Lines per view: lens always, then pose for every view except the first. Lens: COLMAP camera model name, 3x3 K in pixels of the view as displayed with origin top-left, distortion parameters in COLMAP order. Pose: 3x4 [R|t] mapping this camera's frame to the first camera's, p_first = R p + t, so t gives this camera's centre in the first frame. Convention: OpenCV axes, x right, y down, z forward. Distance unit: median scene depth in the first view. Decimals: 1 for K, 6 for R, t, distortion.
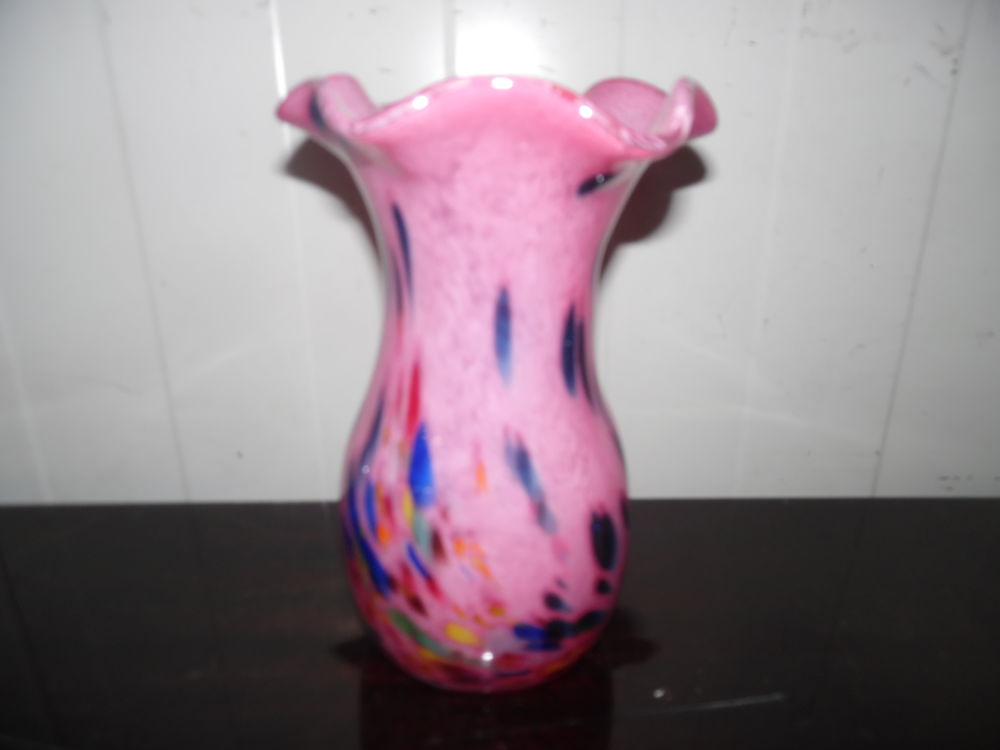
lens RADIAL K [[703.8, 0, 500.0], [0, 703.8, 375.0], [0, 0, 1]] dist [0.004586, 0.005633]
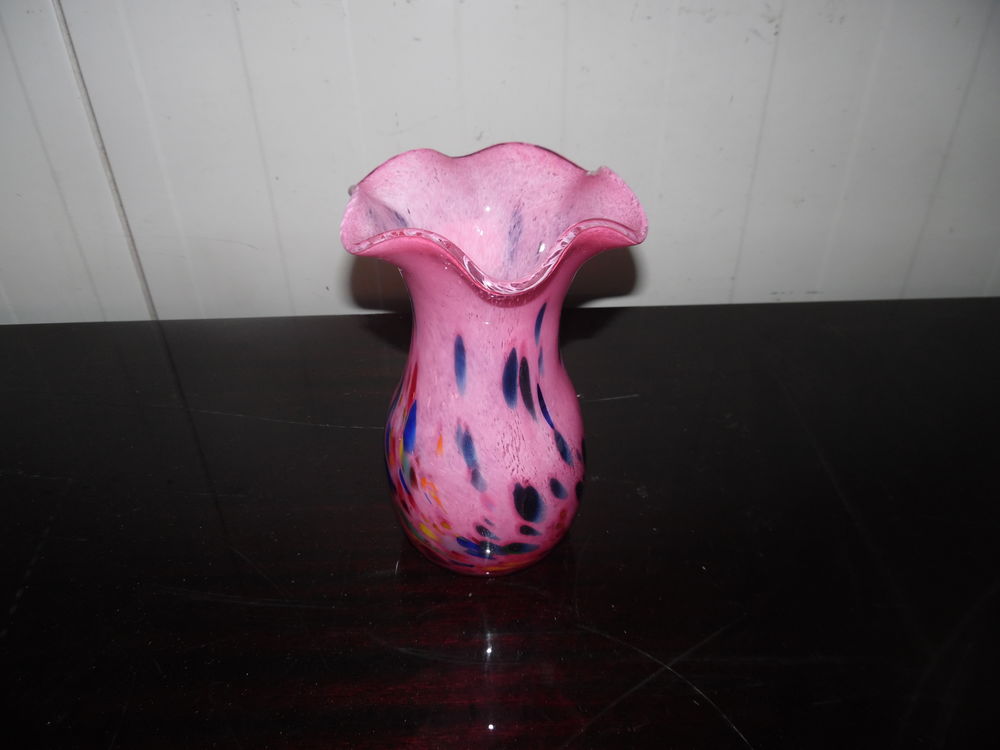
lens RADIAL K [[703.8, 0, 500.0], [0, 703.8, 375.0], [0, 0, 1]] dist [0.004586, 0.005633]
pose [[0.905233, 0.239499, -0.350988, 0.586307], [-0.157006, 0.956092, 0.247461, -0.398183], [0.394844, -0.168903, 0.903089, -0.314003]]
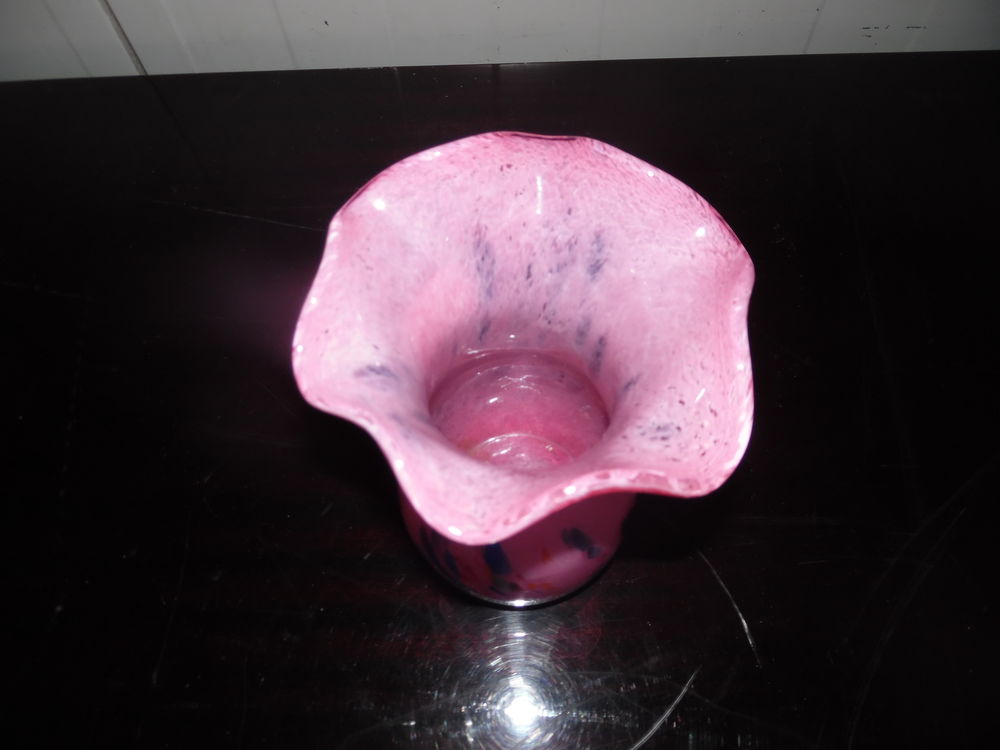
lens RADIAL K [[703.8, 0, 500.0], [0, 703.8, 375.0], [0, 0, 1]] dist [0.004586, 0.005633]
pose [[0.969999, -0.227218, 0.086451, -0.138002], [0.118262, 0.751714, 0.648799, -0.901564], [-0.212406, -0.619111, 0.756033, 0.260032]]
